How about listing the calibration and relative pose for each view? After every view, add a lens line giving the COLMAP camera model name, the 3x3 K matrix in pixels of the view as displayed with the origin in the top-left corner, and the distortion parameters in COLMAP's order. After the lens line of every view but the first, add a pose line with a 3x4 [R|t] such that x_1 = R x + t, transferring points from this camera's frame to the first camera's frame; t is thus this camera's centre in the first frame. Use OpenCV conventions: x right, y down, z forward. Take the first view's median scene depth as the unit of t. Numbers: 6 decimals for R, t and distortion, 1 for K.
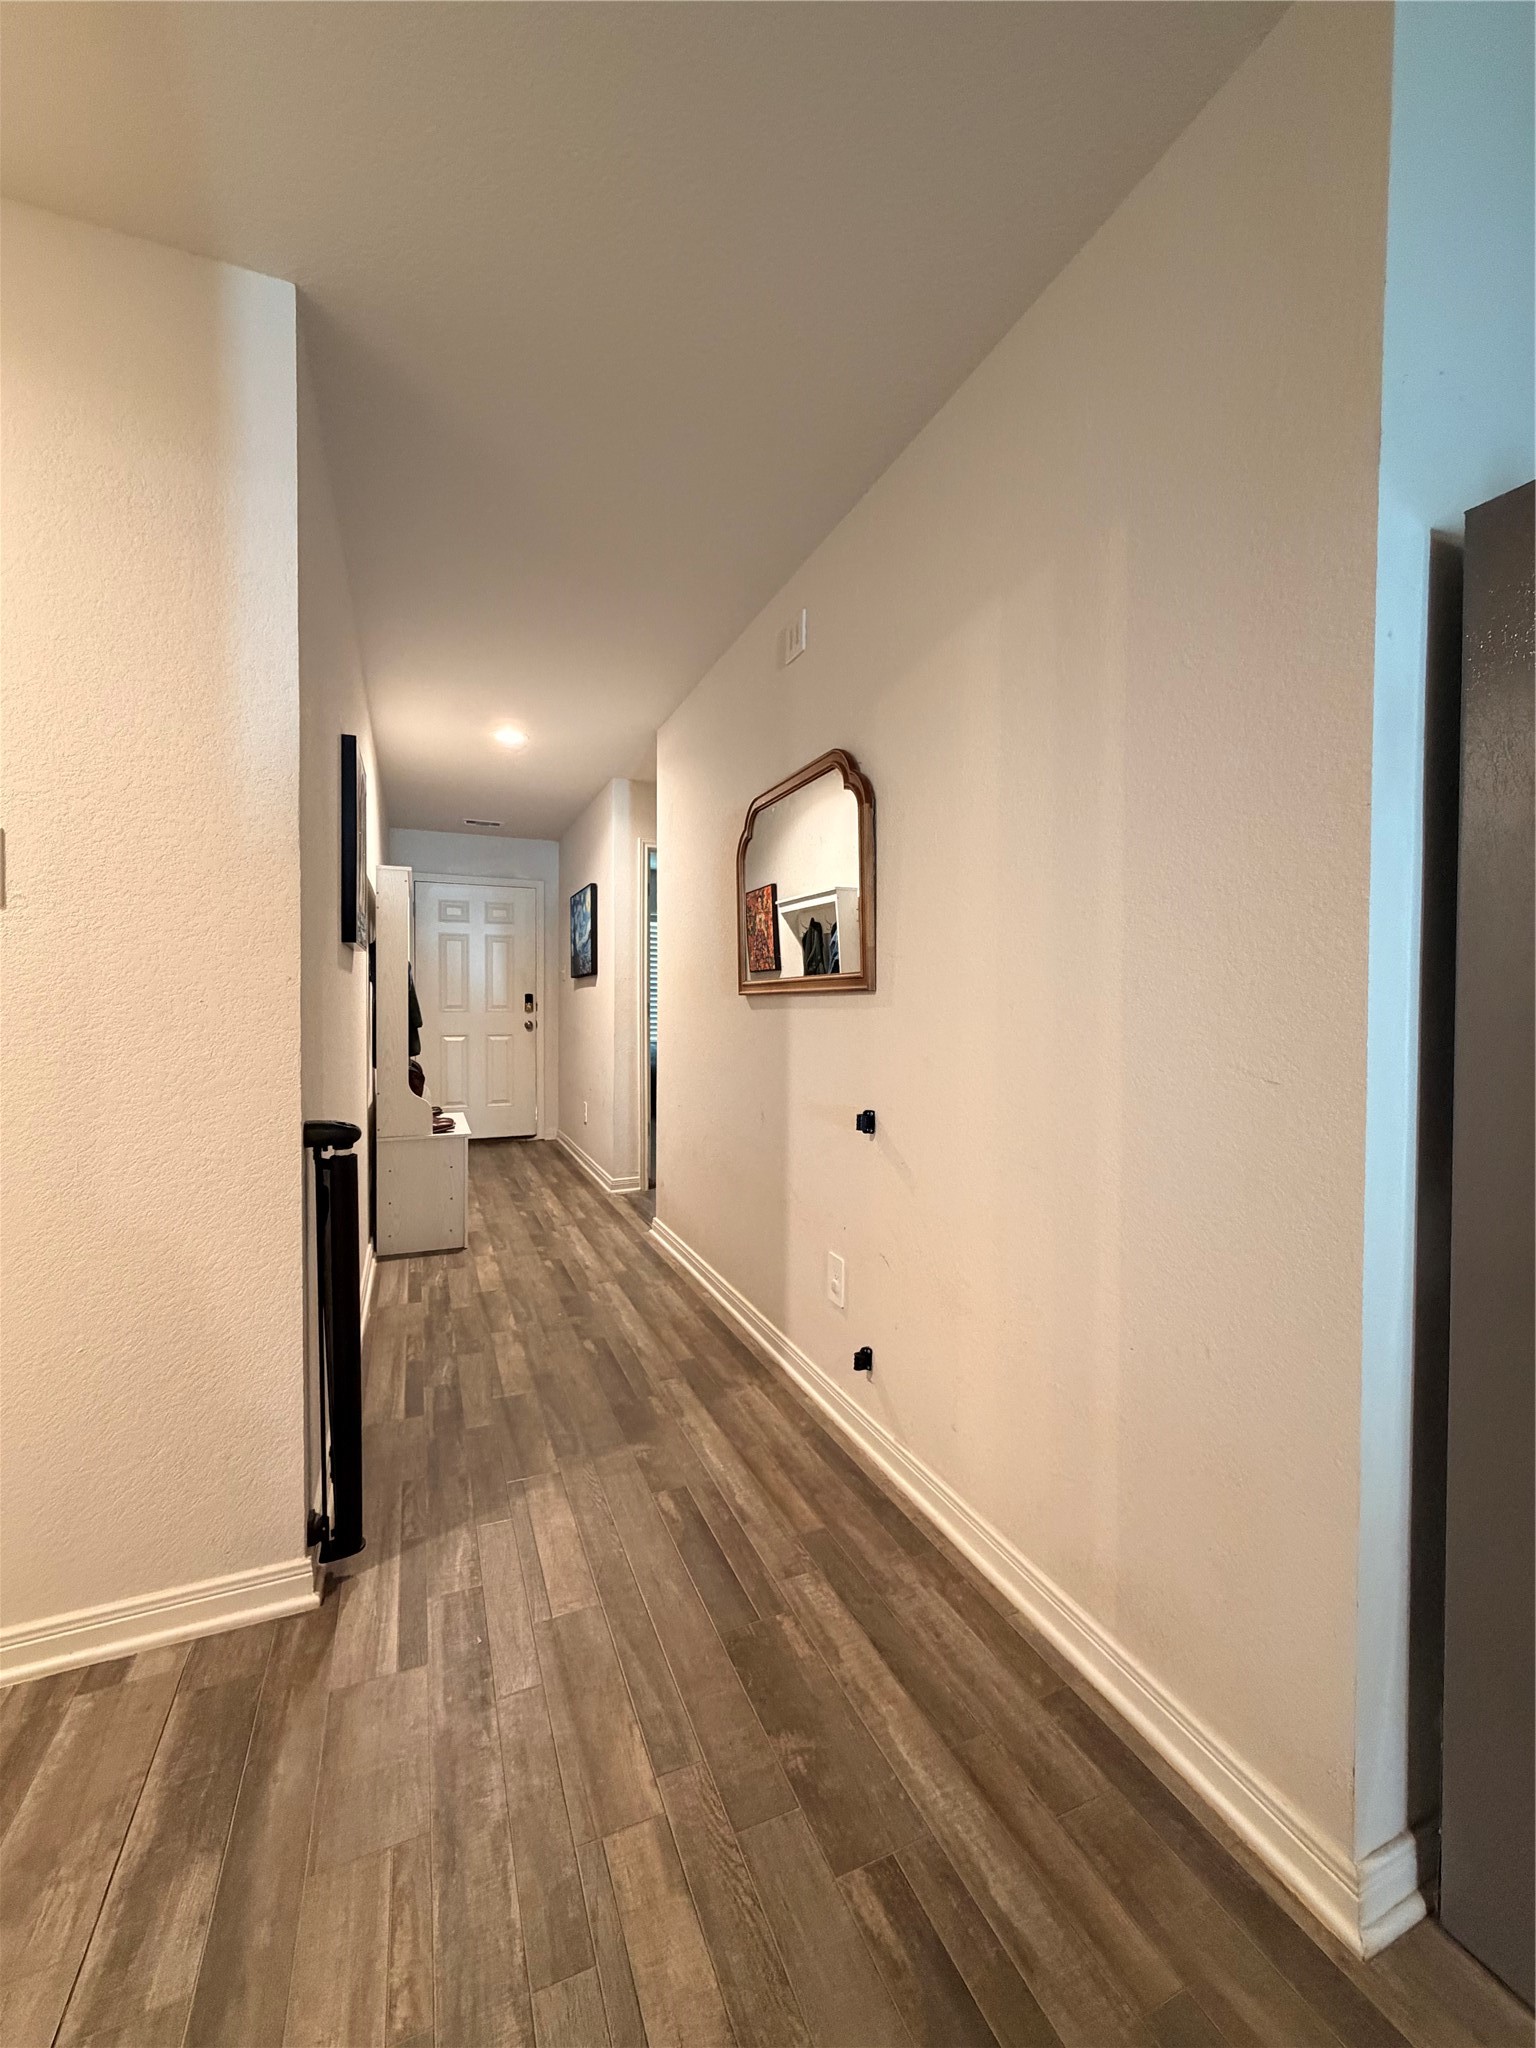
lens RADIAL K [[825.9, 0, 770.7], [0, 825.9, 1022.5], [0, 0, 1]] dist [0.001225, 0.000250]
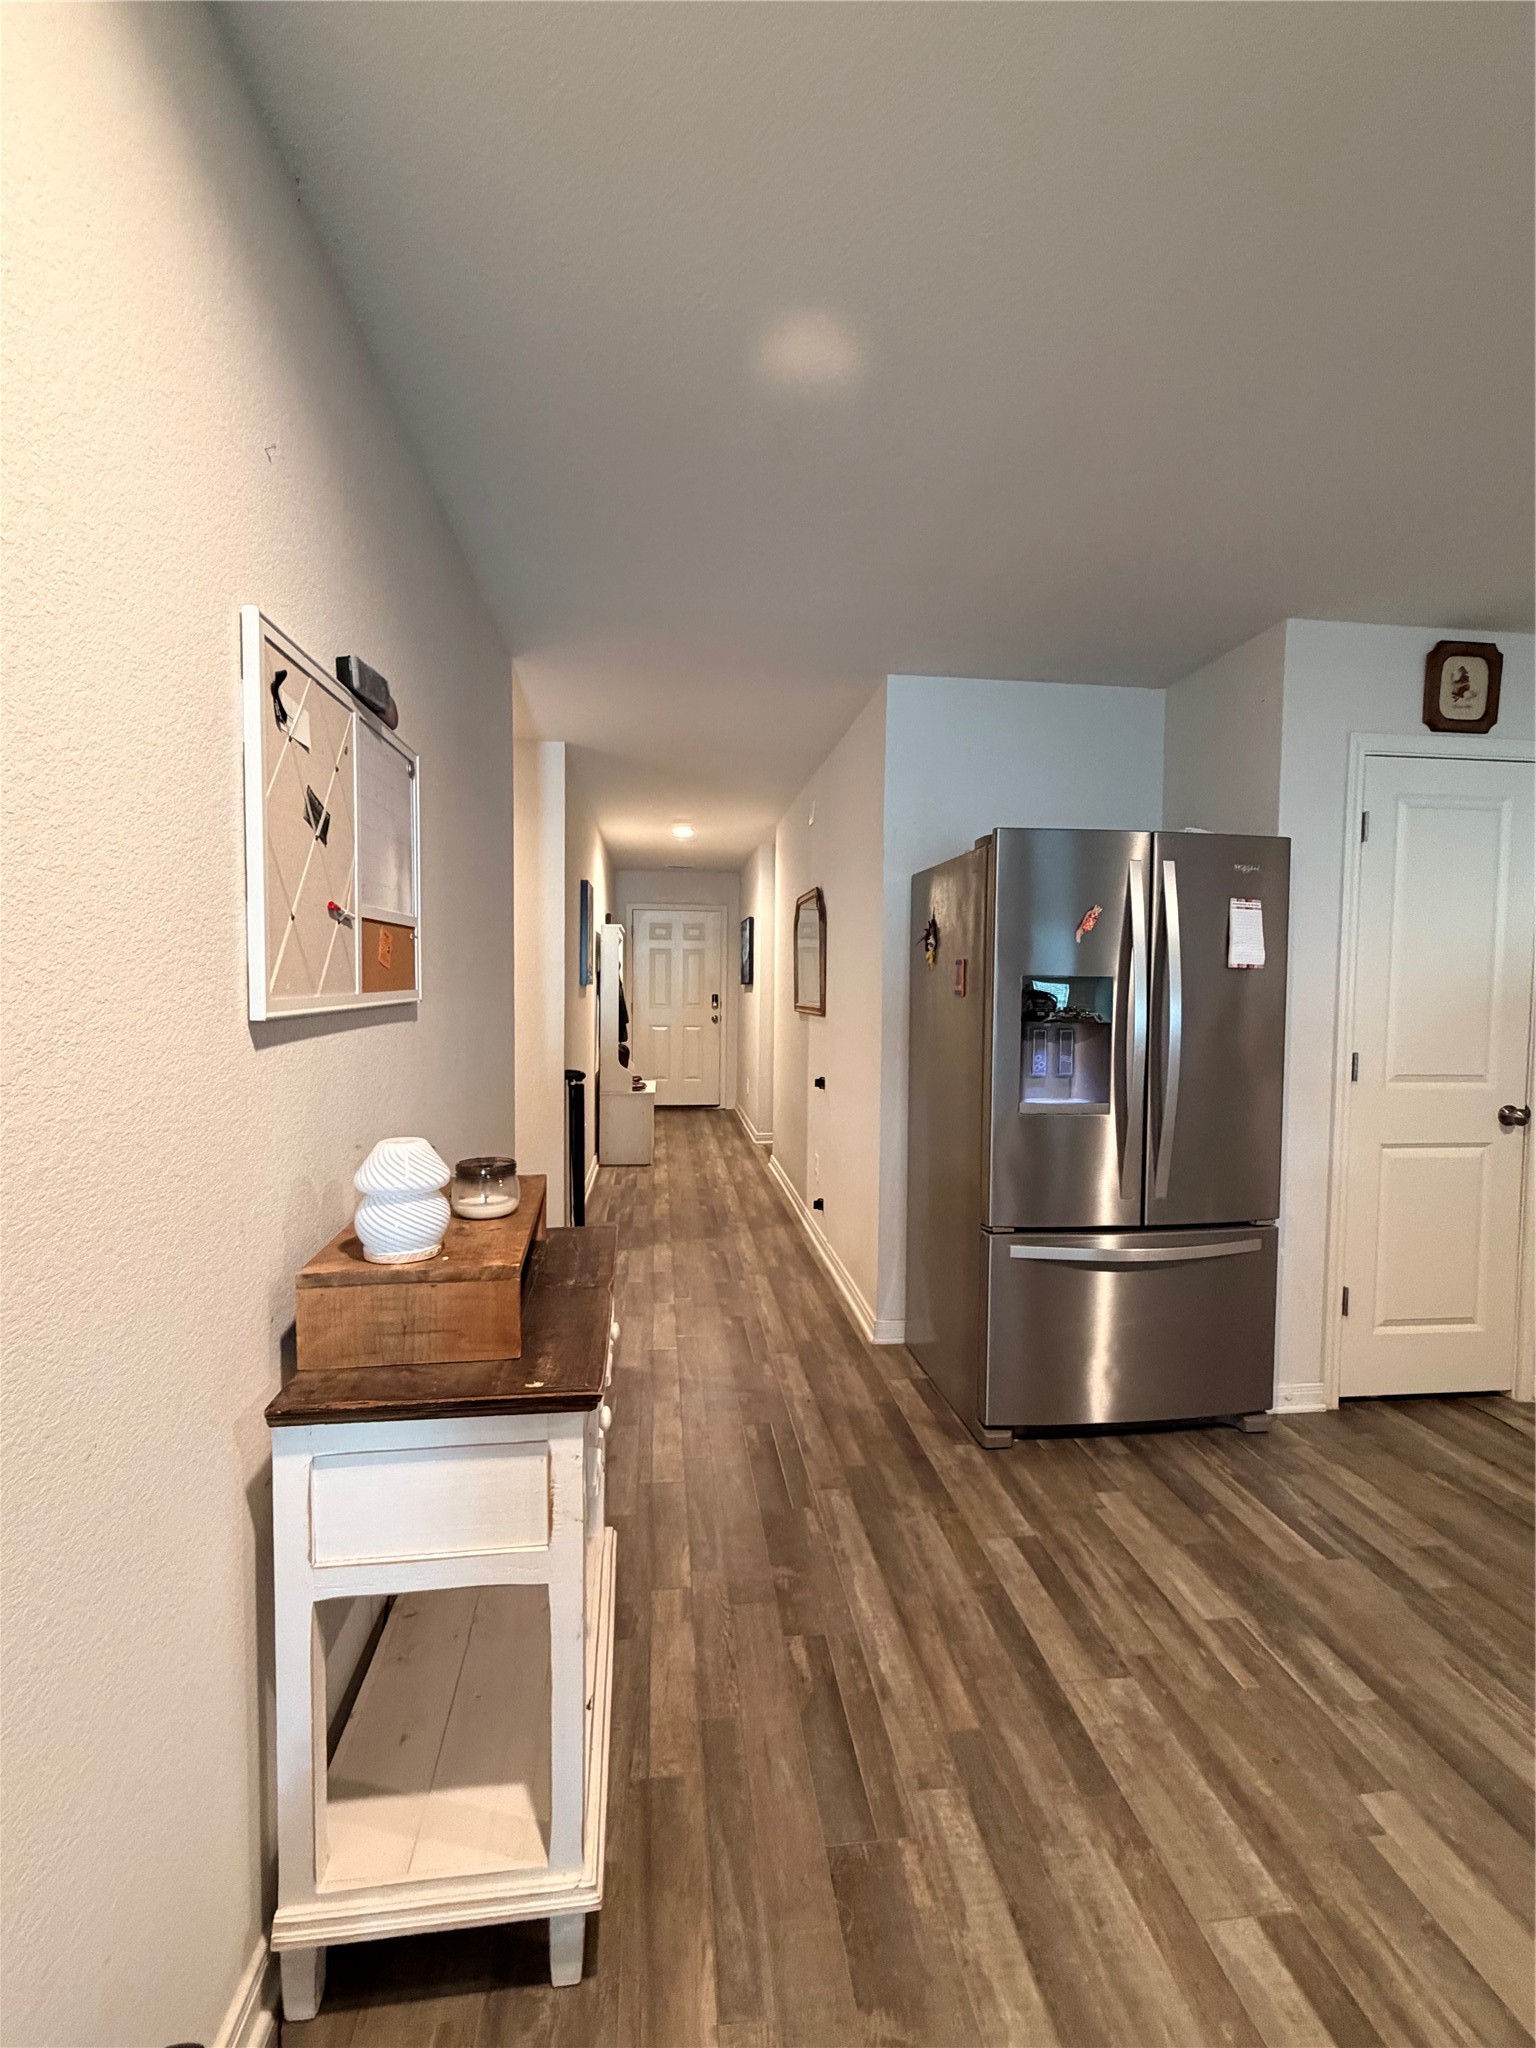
lens RADIAL K [[895.4, 0, 769.0], [0, 895.4, 1024.7], [0, 0, 1]] dist [0.000351, 0.000004]
pose [[0.961939, 0.018299, -0.272652, 0.291059], [-0.013091, 0.999696, 0.020908, -0.030912], [0.272951, -0.016543, 0.961886, -0.545578]]
